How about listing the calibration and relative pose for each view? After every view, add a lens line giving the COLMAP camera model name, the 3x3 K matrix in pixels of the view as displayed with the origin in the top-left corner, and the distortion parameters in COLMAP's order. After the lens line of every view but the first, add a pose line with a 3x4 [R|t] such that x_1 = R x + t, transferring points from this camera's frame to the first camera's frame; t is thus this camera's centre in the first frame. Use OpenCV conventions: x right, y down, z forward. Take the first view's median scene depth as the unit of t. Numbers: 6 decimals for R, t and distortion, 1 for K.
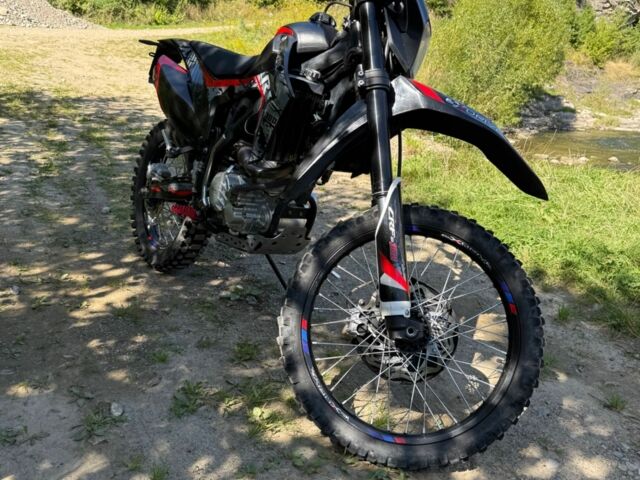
lens RADIAL K [[747.1, 0, 311.1], [0, 747.1, 239.8], [0, 0, 1]] dist [0.184058, -0.478186]
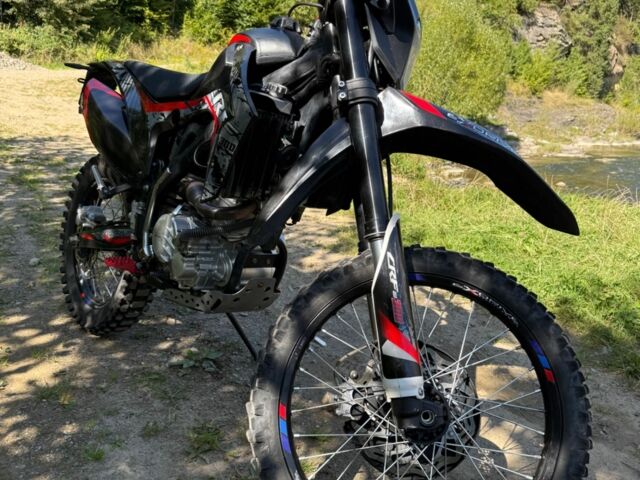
lens RADIAL K [[695.9, 0, 322.8], [0, 695.9, 225.7], [0, 0, 1]] dist [0.137320, -0.318702]
pose [[0.994969, -0.040377, 0.091682, -0.021520], [0.045864, 0.997230, -0.058549, -0.025715], [-0.089064, 0.062459, 0.994066, 0.232579]]
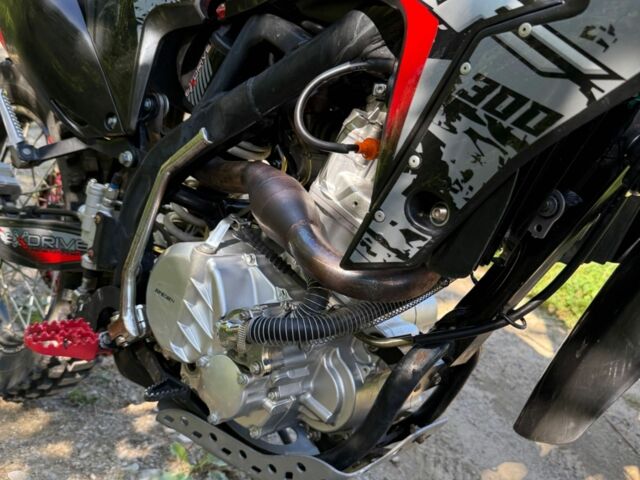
lens RADIAL K [[611.2, 0, 320.0], [0, 611.2, 240.0], [0, 0, 1]] dist [-0.007646, -0.011604]
pose [[0.963454, 0.006957, 0.267783, -0.133723], [-0.037977, 0.993113, 0.110834, -0.120983], [-0.265168, -0.116953, 0.957083, 0.722040]]
